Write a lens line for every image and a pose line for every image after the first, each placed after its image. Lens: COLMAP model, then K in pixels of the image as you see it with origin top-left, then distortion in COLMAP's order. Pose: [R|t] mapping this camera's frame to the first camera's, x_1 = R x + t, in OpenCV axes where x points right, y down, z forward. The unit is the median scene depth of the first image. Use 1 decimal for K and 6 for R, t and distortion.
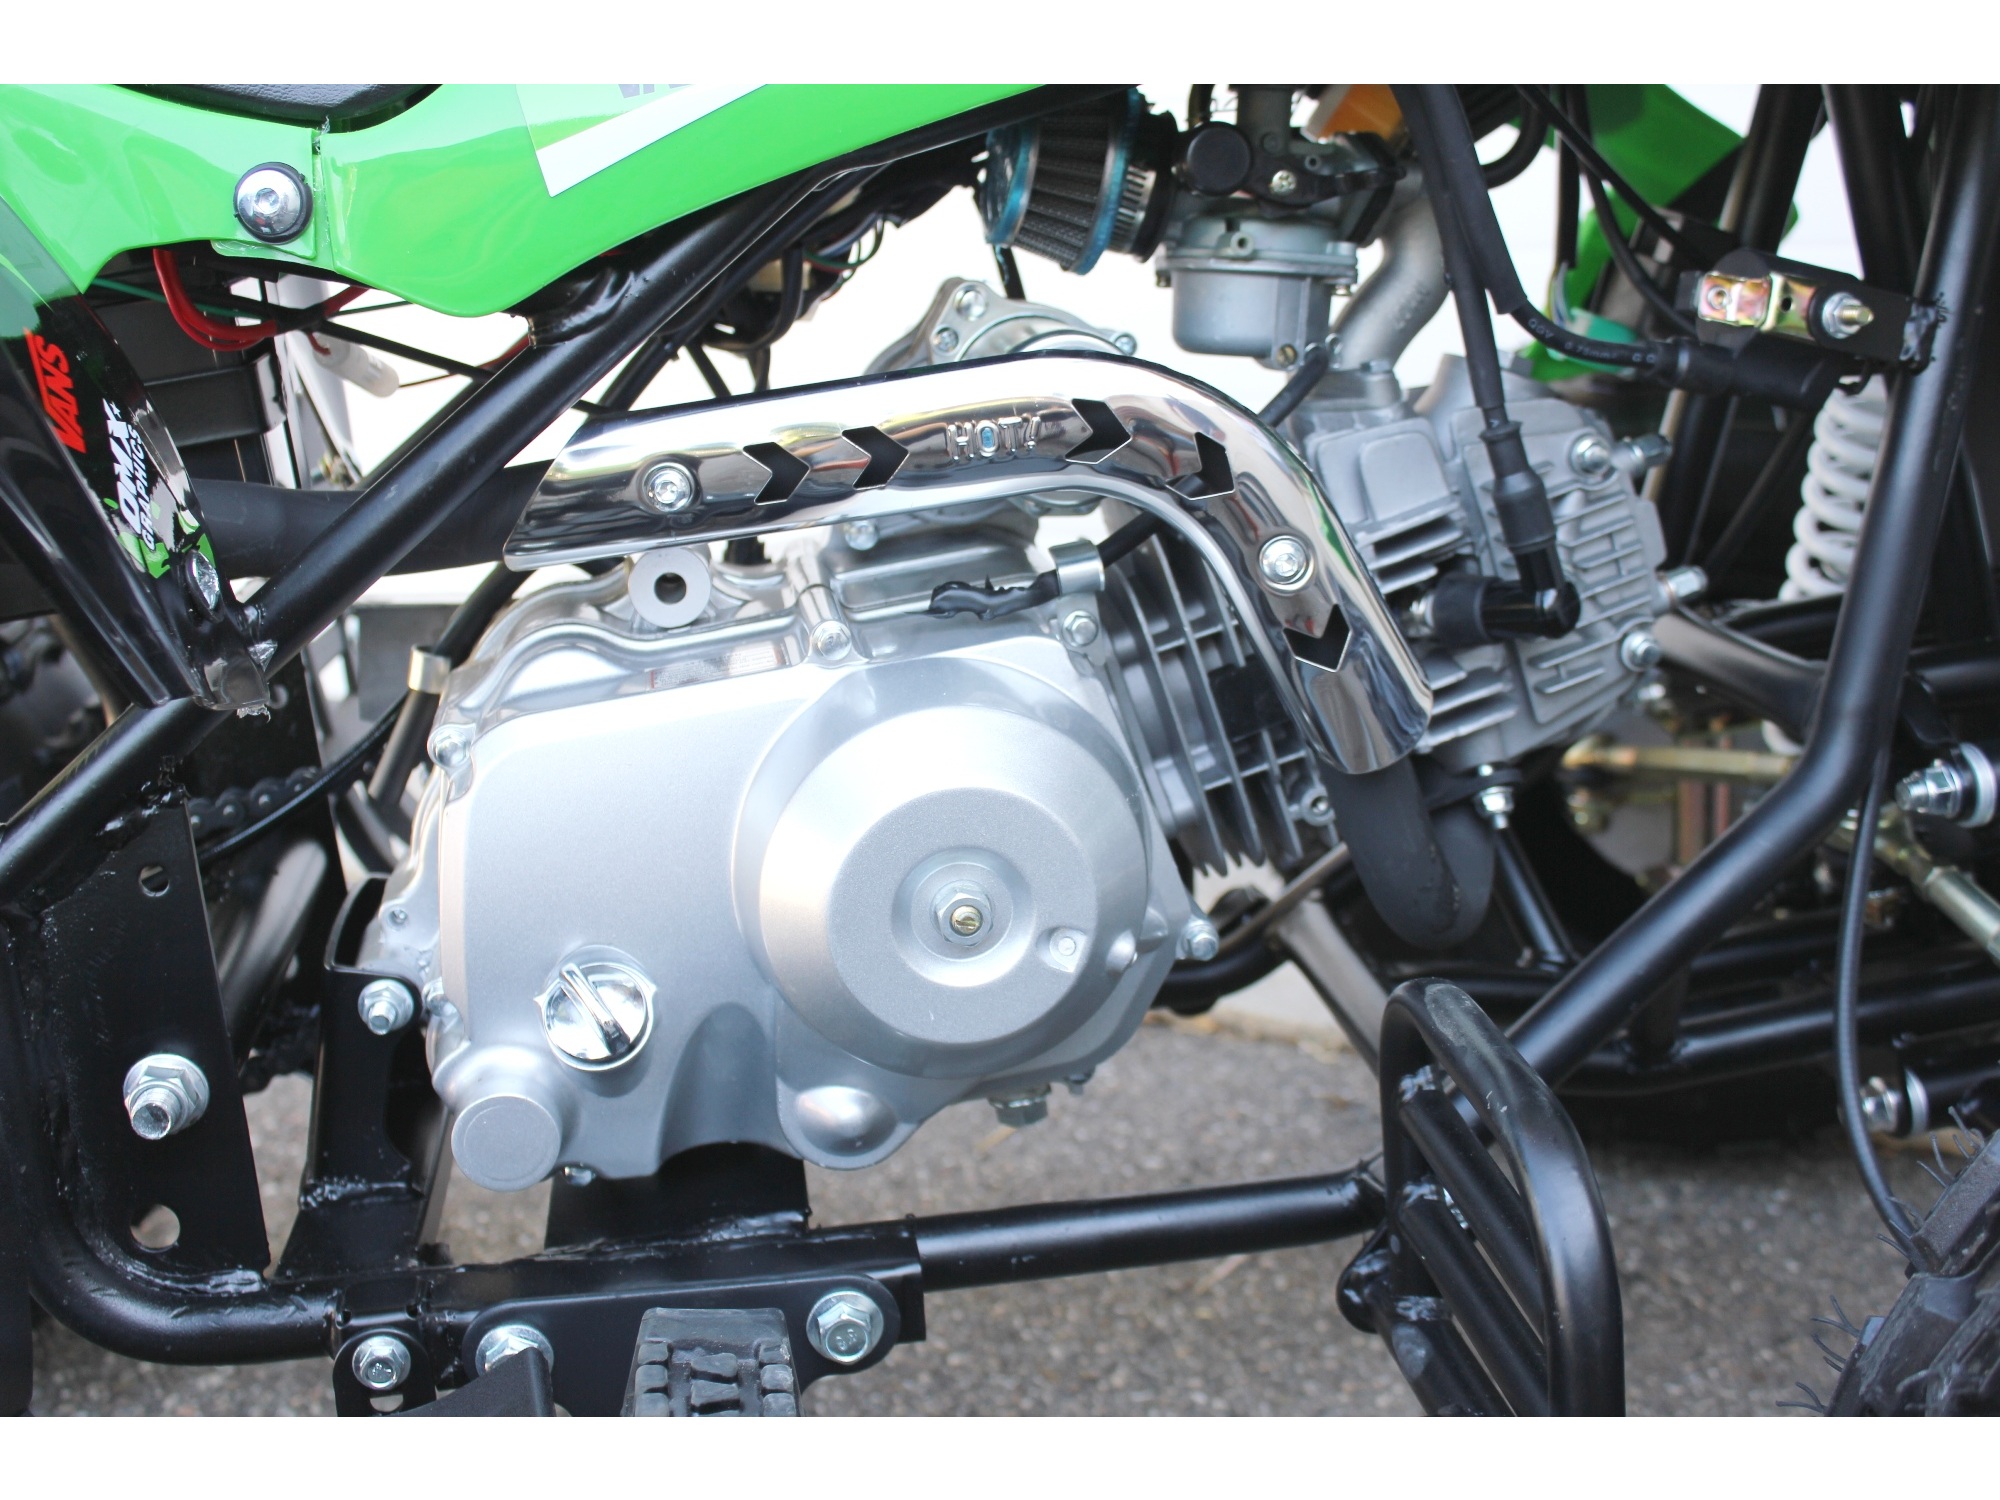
lens RADIAL K [[2254.7, 0, 1000.0], [0, 2254.7, 750.0], [0, 0, 1]] dist [-0.027323, -0.039015]
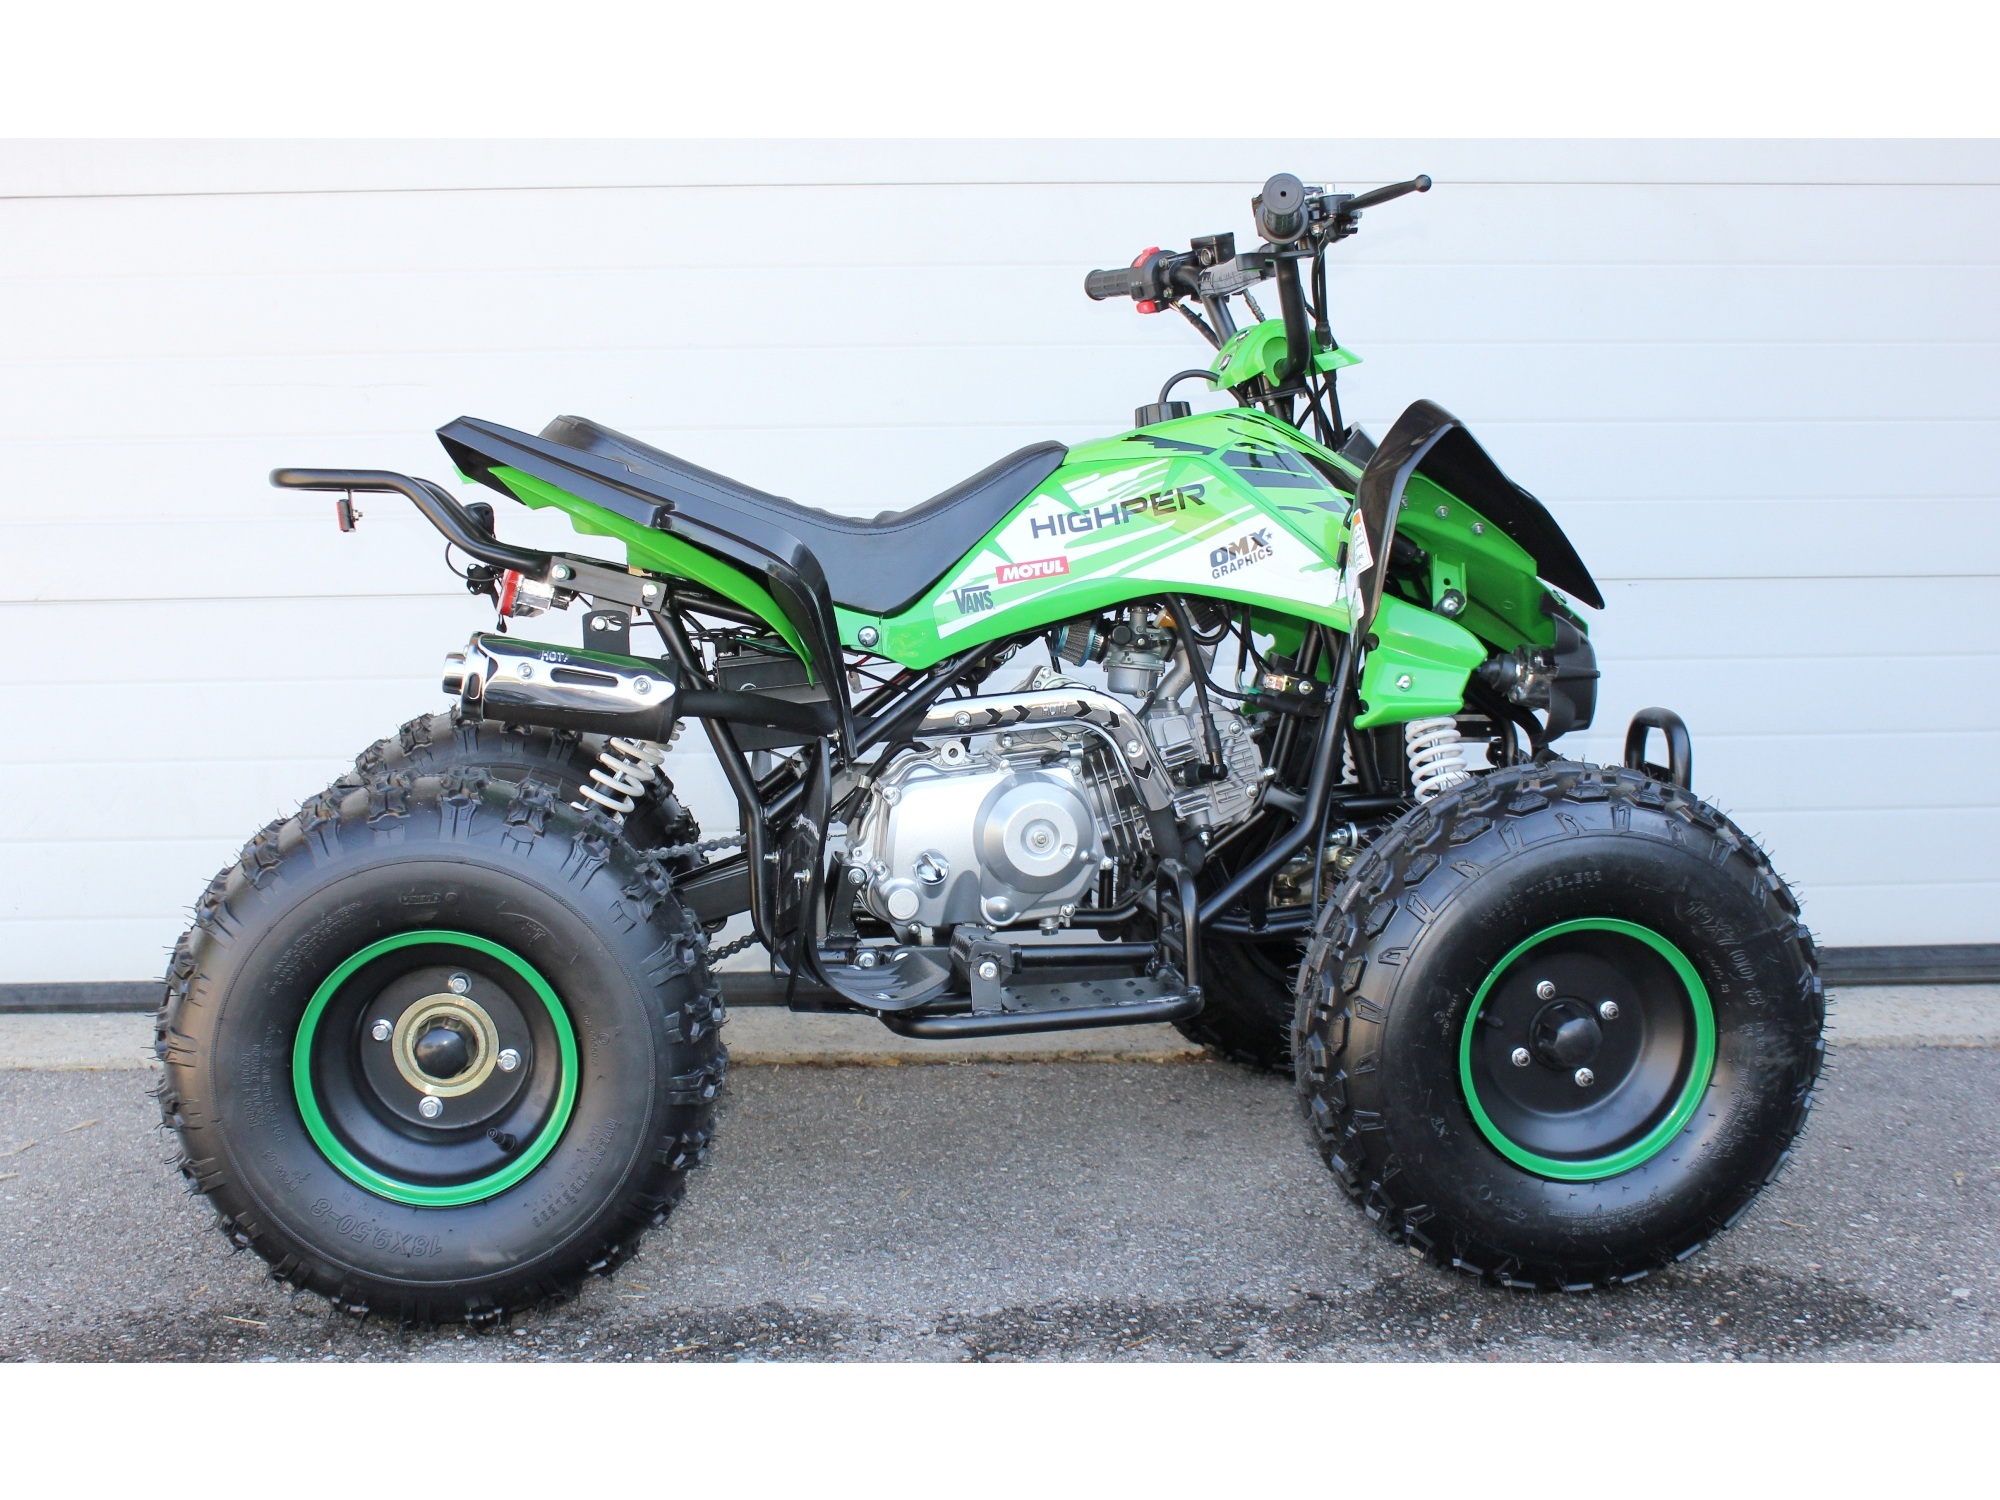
lens RADIAL K [[2312.2, 0, 999.3], [0, 2312.2, 653.5], [0, 0, 1]] dist [-0.024057, -0.049448]
pose [[0.998725, 0.050413, 0.002642, -0.092259], [-0.048791, 0.977372, -0.205825, 0.473227], [-0.012959, 0.205434, 0.978585, -2.315584]]
